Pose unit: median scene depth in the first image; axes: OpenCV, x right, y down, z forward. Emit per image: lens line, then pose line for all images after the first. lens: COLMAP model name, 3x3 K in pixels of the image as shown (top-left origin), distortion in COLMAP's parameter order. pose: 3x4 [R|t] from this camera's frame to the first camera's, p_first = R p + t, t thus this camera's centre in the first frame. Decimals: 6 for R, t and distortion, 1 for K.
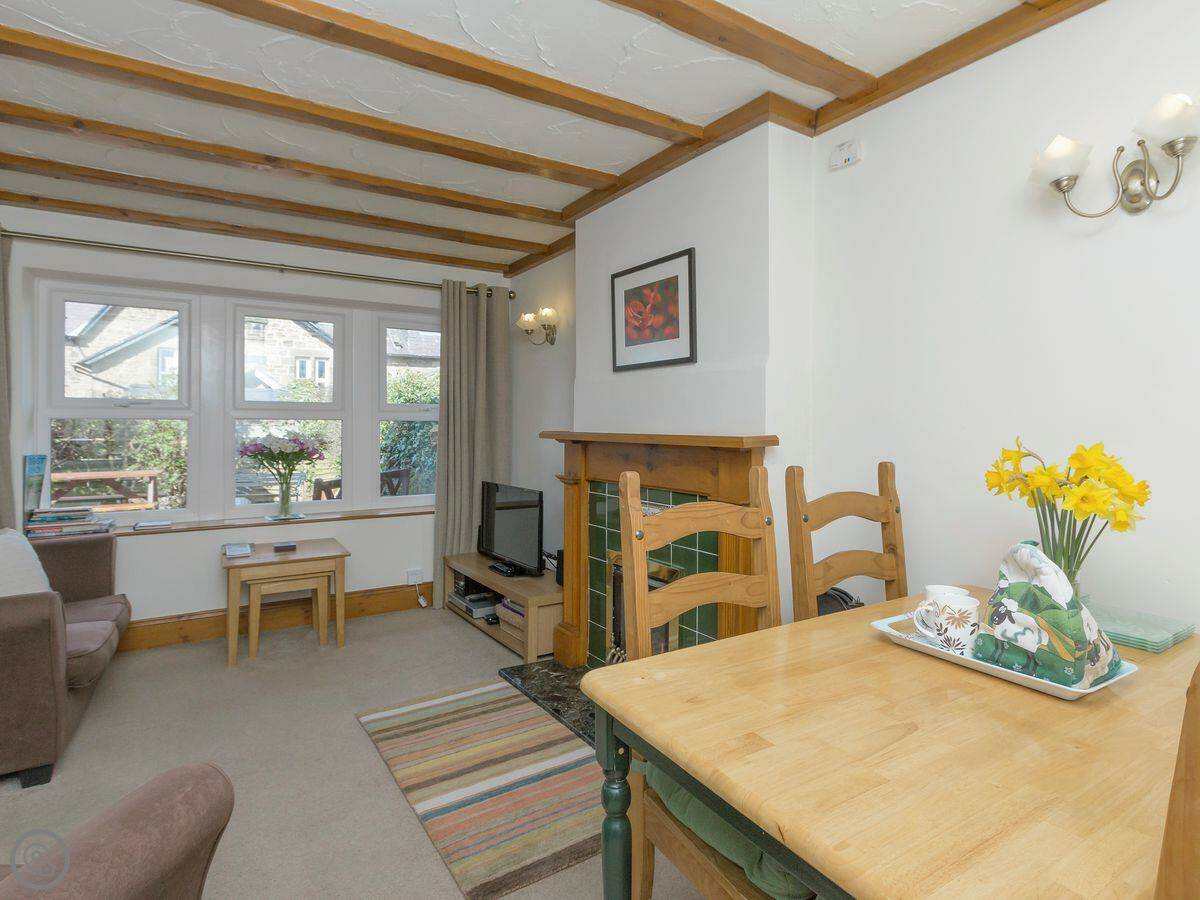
lens RADIAL K [[618.3, 0, 597.0], [0, 618.3, 443.4], [0, 0, 1]] dist [-0.013397, 0.000687]
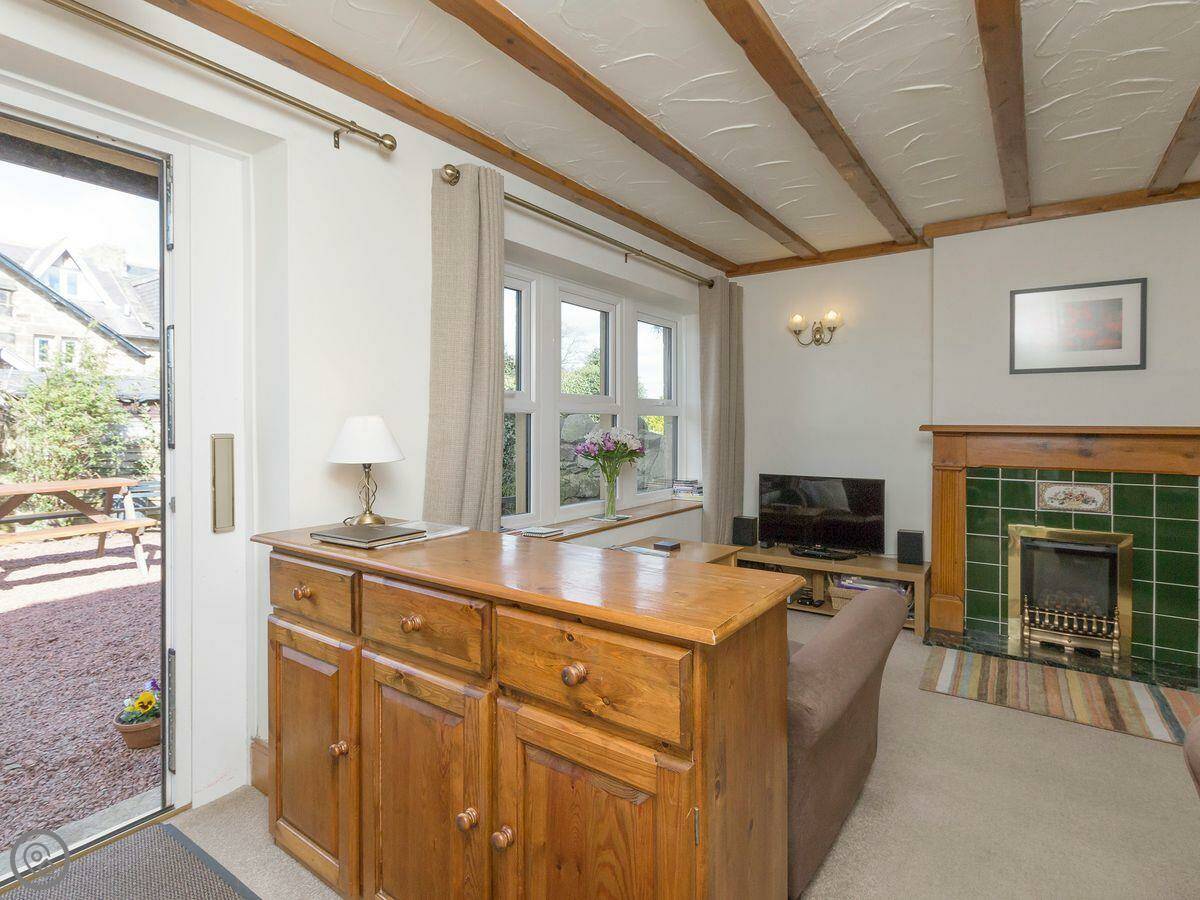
lens RADIAL K [[627.6, 0, 602.7], [0, 627.6, 437.7], [0, 0, 1]] dist [0.003440, 0.000245]
pose [[0.944473, -0.009097, 0.328463, -1.131527], [0.009537, 0.999954, 0.000270, -0.001720], [-0.328451, 0.002877, 0.944517, 0.129896]]
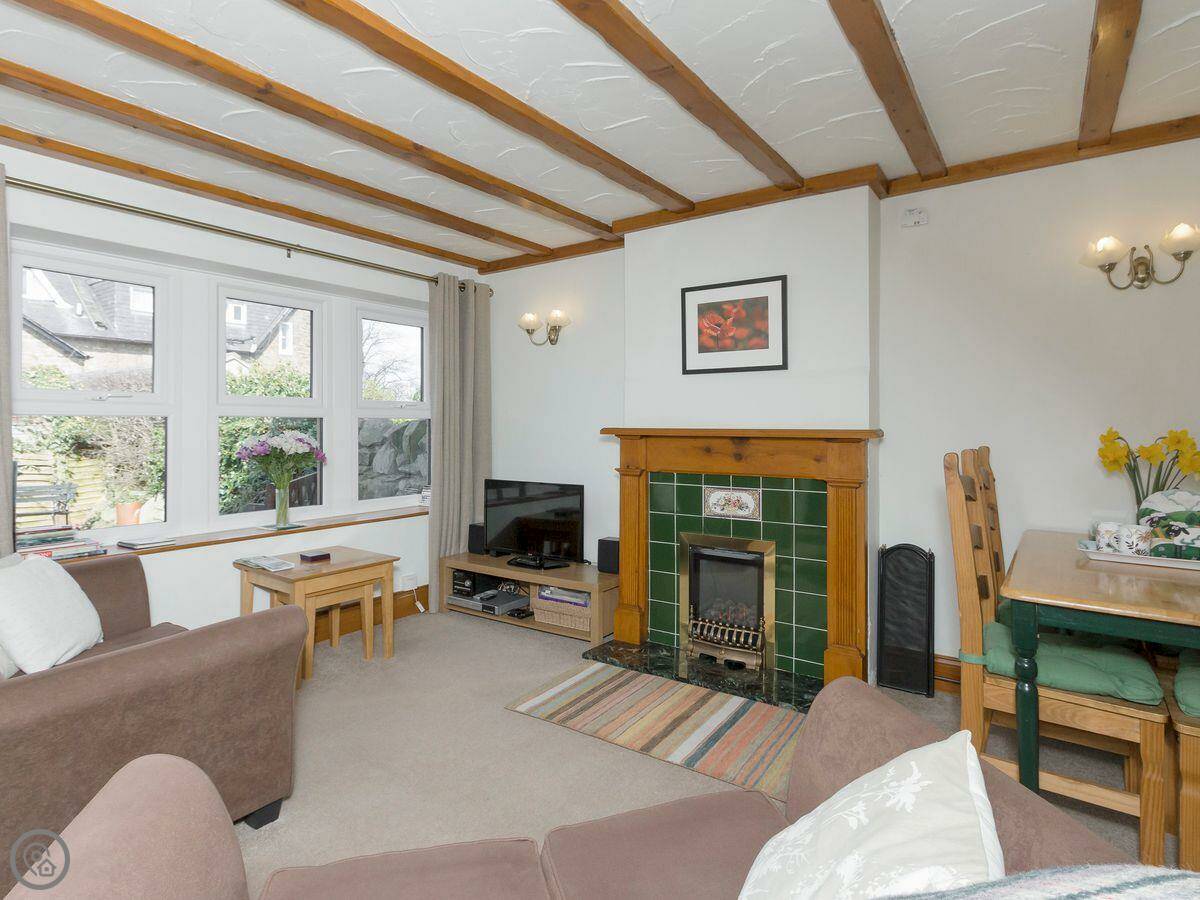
lens RADIAL K [[640.4, 0, 598.4], [0, 640.4, 435.7], [0, 0, 1]] dist [-0.000372, -0.001195]
pose [[0.936867, -0.010354, 0.349533, -0.544094], [0.013074, 0.999900, -0.005422, 0.000480], [-0.349442, 0.009649, 0.936908, -0.042032]]
